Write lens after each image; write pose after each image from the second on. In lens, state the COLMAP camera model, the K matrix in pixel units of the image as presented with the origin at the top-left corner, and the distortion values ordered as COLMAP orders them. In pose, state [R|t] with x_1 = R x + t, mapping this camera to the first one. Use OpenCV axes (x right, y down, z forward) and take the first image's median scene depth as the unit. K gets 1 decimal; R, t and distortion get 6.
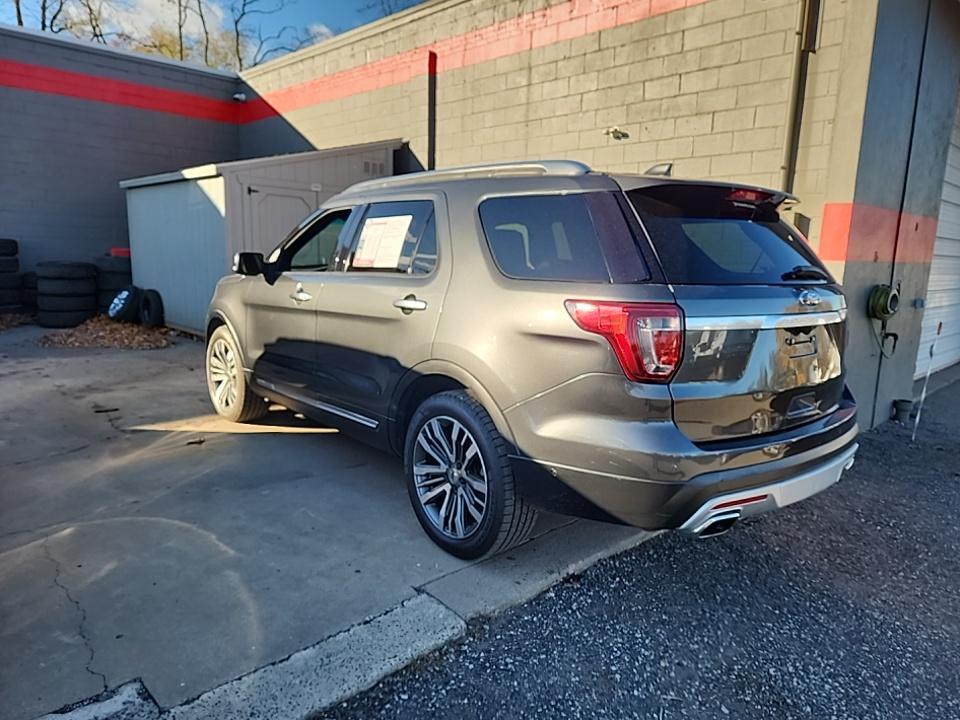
lens RADIAL K [[654.5, 0, 480.0], [0, 654.5, 360.0], [0, 0, 1]] dist [0.072013, -0.058293]
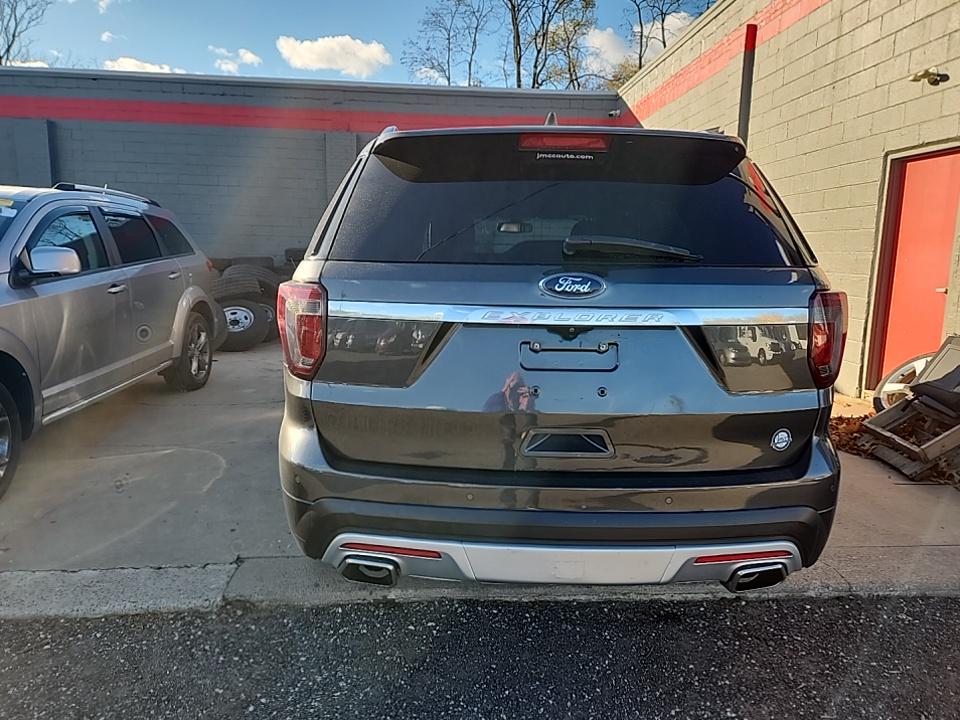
lens RADIAL K [[643.4, 0, 480.0], [0, 643.4, 346.4], [0, 0, 1]] dist [0.054976, -0.029271]
pose [[0.766494, 0.074607, -0.637904, 0.700984], [-0.095585, 0.995420, 0.001567, -0.019269], [0.635099, 0.059773, 0.770115, 0.369951]]
